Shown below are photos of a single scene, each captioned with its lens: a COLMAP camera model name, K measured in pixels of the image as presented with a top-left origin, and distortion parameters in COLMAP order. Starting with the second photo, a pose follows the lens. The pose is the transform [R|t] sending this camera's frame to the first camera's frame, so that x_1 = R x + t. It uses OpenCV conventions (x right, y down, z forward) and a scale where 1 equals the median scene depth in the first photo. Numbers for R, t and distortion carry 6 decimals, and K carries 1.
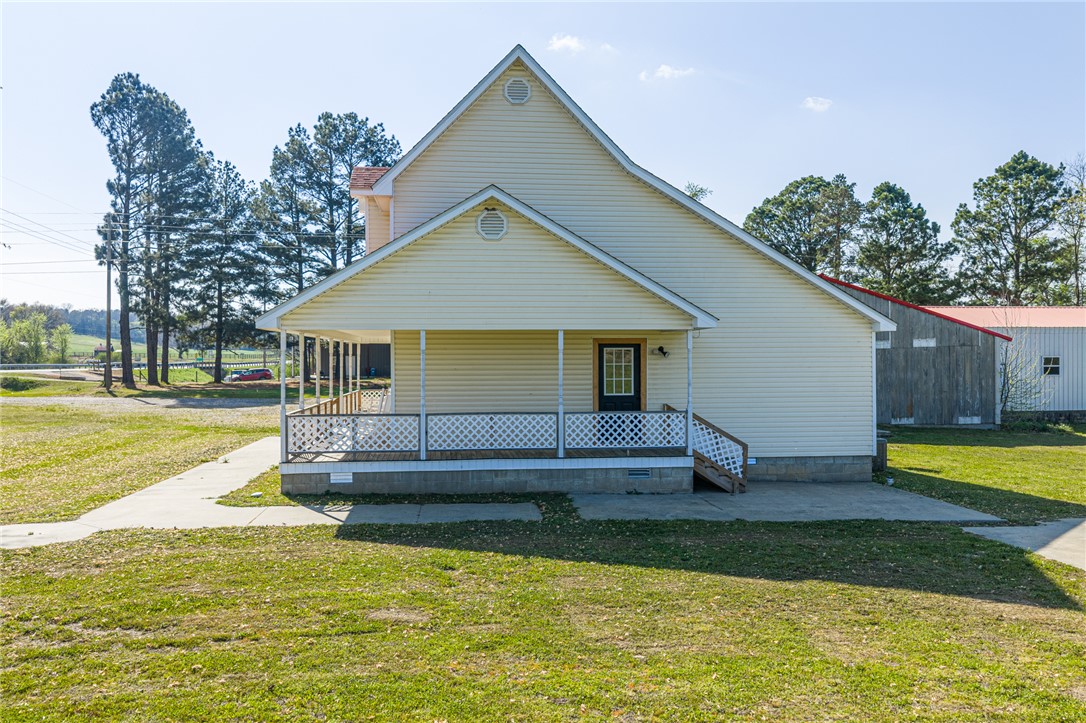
lens RADIAL K [[908.3, 0, 543.7], [0, 908.3, 360.7], [0, 0, 1]] dist [0.002212, 0.003183]
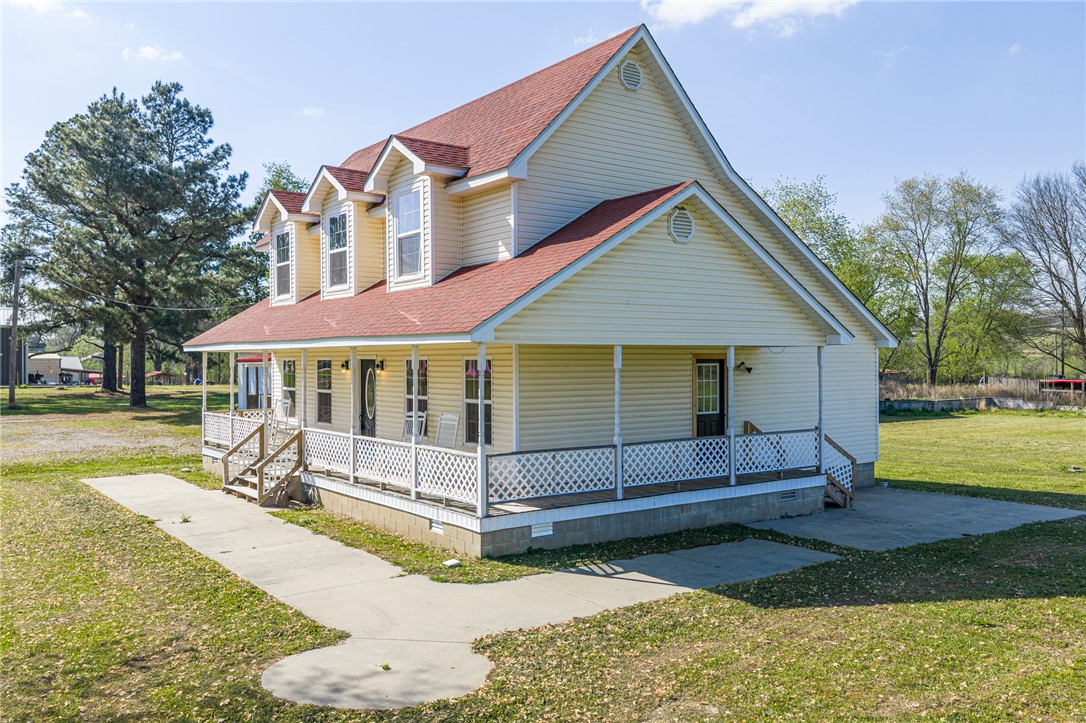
lens RADIAL K [[908.3, 0, 545.1], [0, 908.3, 362.1], [0, 0, 1]] dist [0.002212, 0.003183]
pose [[0.865417, -0.001675, 0.501049, -0.547277], [0.002877, 0.999995, -0.001626, -0.014960], [-0.501044, 0.002849, 0.865417, 0.272521]]
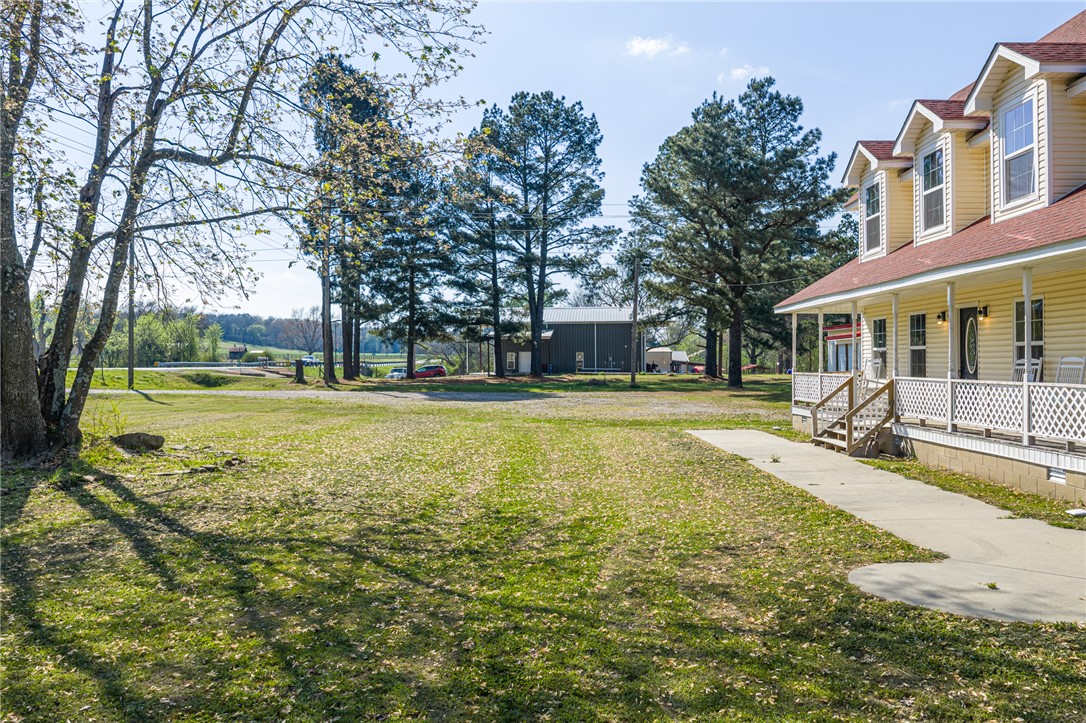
lens RADIAL K [[908.3, 0, 544.3], [0, 908.3, 359.5], [0, 0, 1]] dist [0.002212, 0.003183]
pose [[0.994542, -0.004654, -0.104229, -0.541275], [0.004347, 0.999986, -0.003171, 0.036113], [0.104243, 0.002701, 0.994548, 0.290999]]
